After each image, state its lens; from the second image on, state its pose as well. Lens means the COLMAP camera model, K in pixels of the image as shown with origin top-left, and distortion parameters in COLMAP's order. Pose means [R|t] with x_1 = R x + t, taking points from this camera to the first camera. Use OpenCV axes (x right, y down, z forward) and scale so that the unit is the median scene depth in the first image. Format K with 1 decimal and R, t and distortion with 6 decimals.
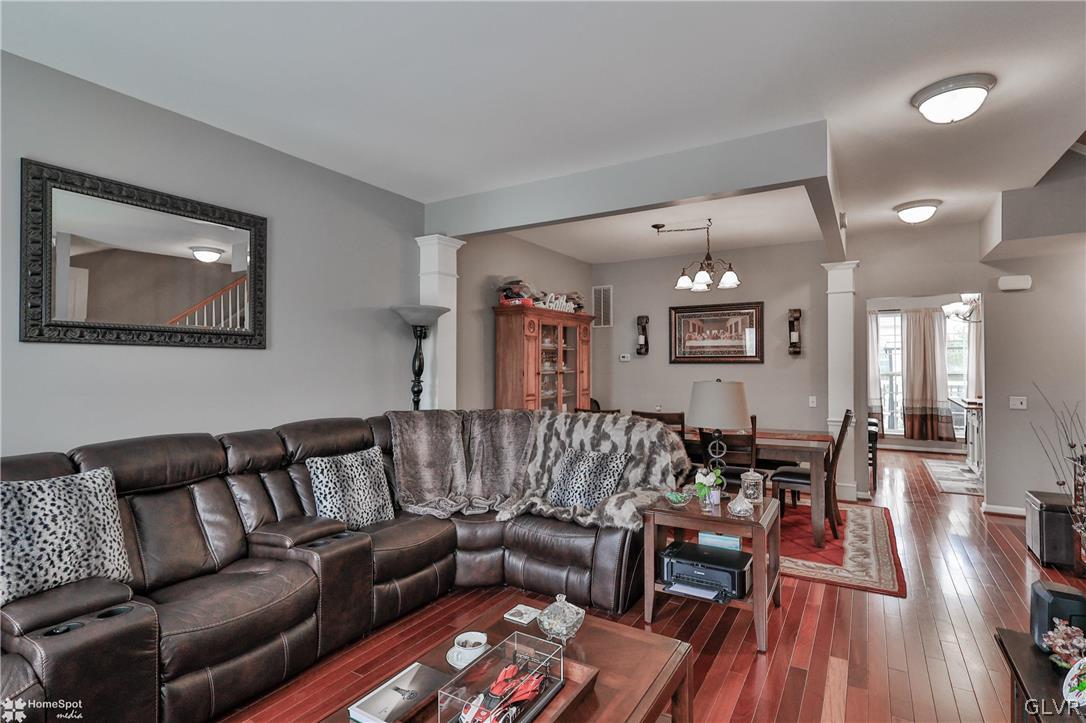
lens RADIAL K [[524.7, 0, 546.1], [0, 524.7, 357.2], [0, 0, 1]] dist [-0.000504, 0.000122]
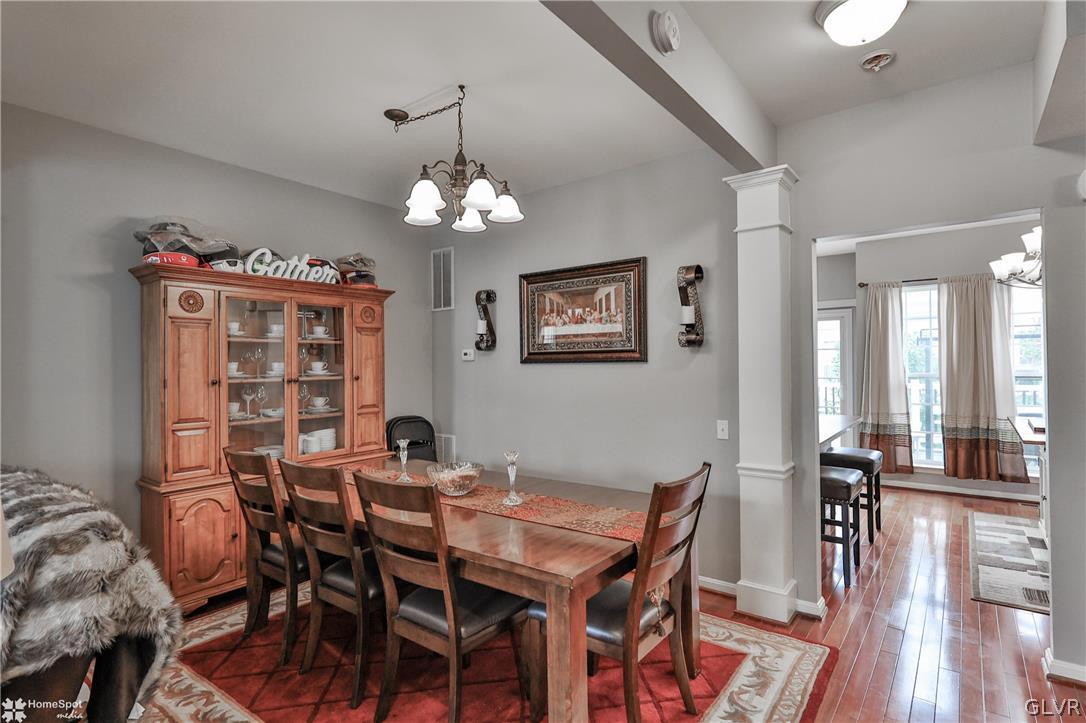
lens RADIAL K [[537.2, 0, 539.9], [0, 537.2, 361.6], [0, 0, 1]] dist [-0.000640, 0.000635]
pose [[0.993422, -0.008493, -0.114199, 0.355281], [0.009276, 0.999937, 0.006333, 0.006094], [0.114138, -0.007350, 0.993438, 0.379316]]
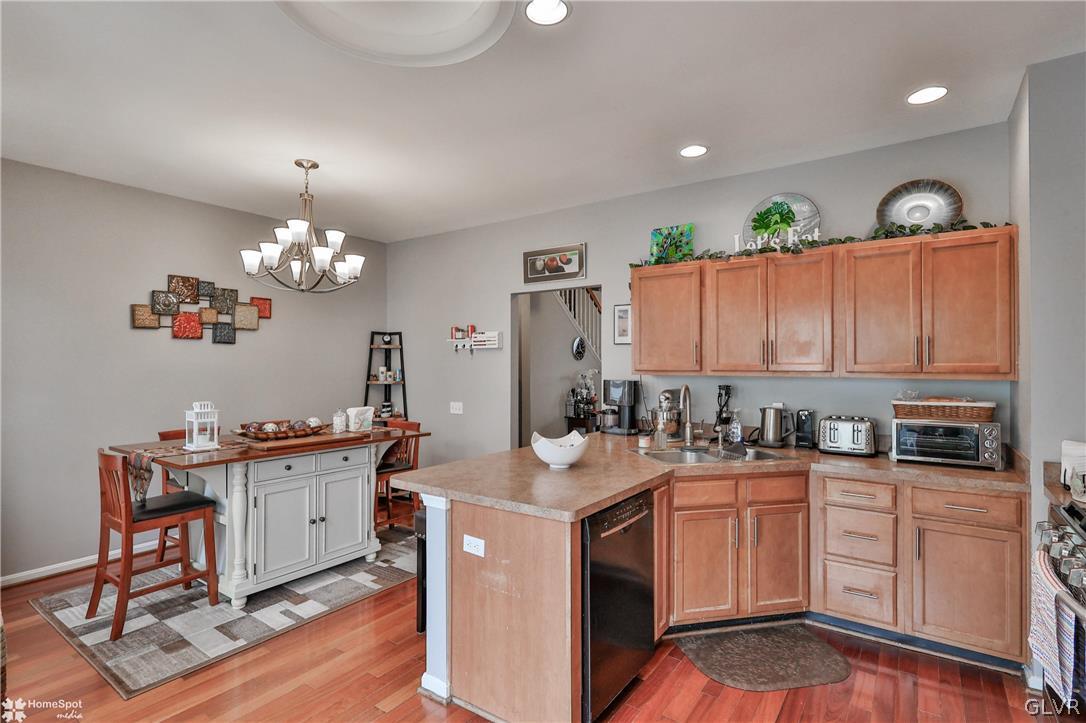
lens RADIAL K [[537.2, 0, 539.9], [0, 537.2, 361.6], [0, 0, 1]] dist [-0.000640, 0.000635]
pose [[-0.998002, 0.005785, 0.062914, 0.589789], [0.004652, 0.999825, -0.018145, 0.014443], [-0.063008, -0.017816, -0.997854, 1.623394]]
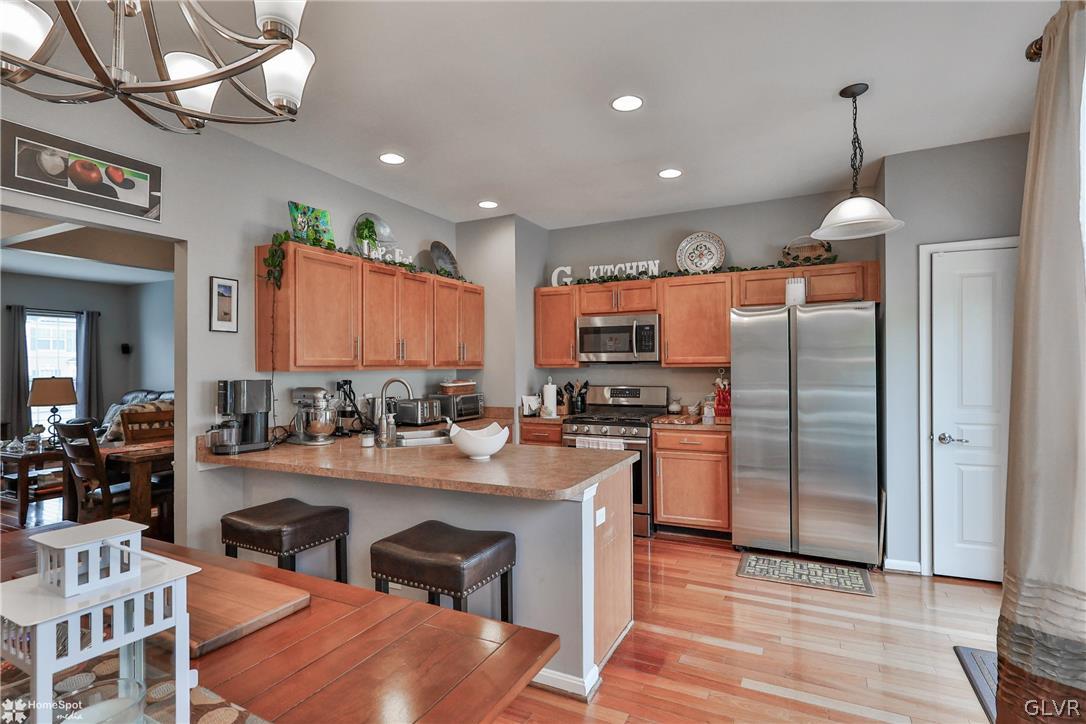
lens RADIAL K [[537.2, 0, 539.9], [0, 537.2, 362.1], [0, 0, 1]] dist [-0.000640, 0.000635]
pose [[0.083322, -0.003675, -0.996516, 1.060695], [0.021443, 0.999768, -0.001894, 0.016346], [0.996292, -0.021210, 0.083382, 1.179712]]
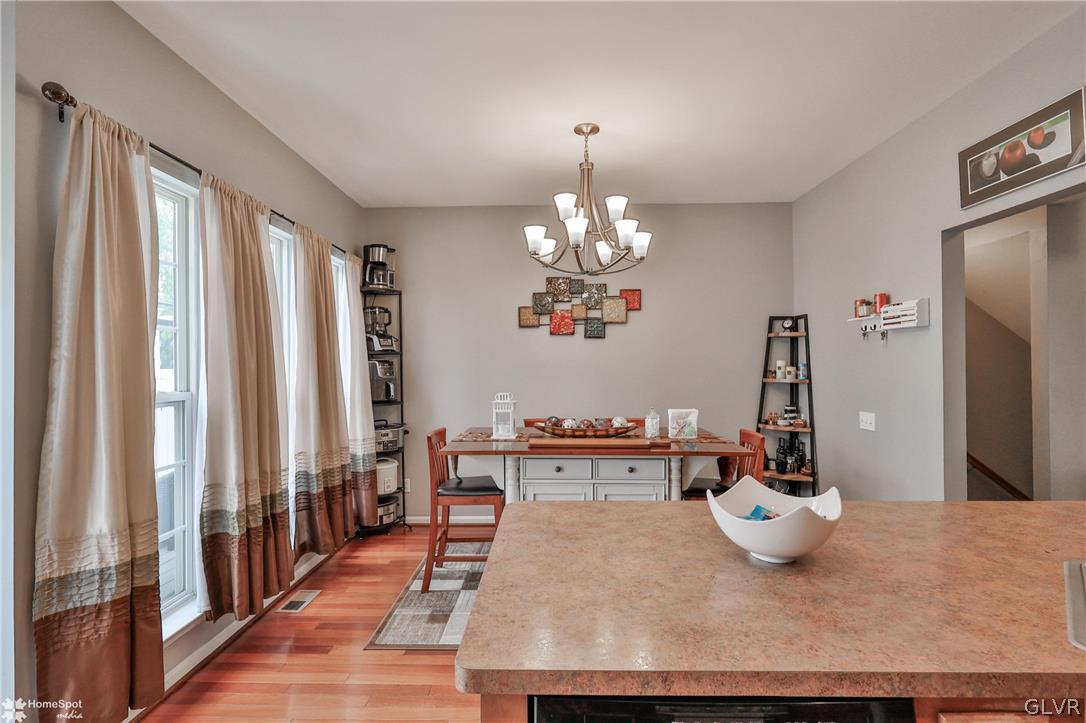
lens RADIAL K [[537.2, 0, 539.9], [0, 537.2, 361.6], [0, 0, 1]] dist [-0.000640, 0.000635]
pose [[-0.507124, 0.012246, 0.861786, 0.459594], [-0.003139, 0.999866, -0.016055, 0.019535], [-0.861867, -0.010847, -0.507018, 1.360708]]
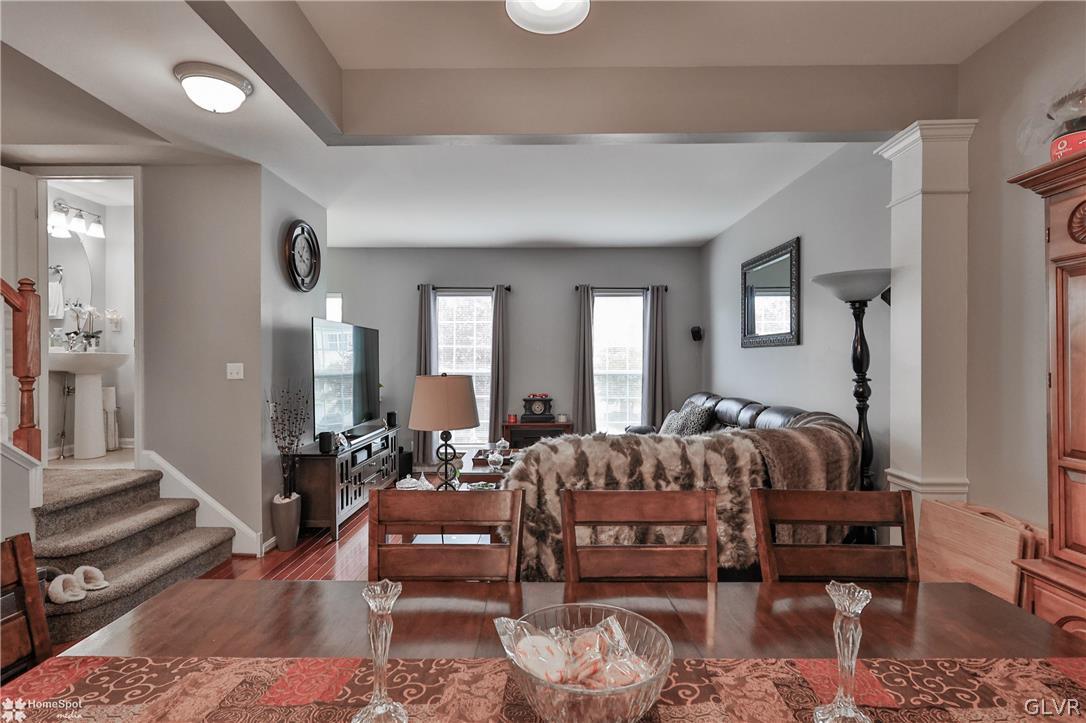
lens RADIAL K [[534.0, 0, 543.0], [0, 534.0, 361.5], [0, 0, 1]] dist [0.002696, 0.000446]
pose [[-0.852750, 0.003052, -0.522310, 0.325071], [0.011092, 0.999863, -0.012267, 0.016852], [0.522201, -0.016254, -0.852668, 0.918929]]
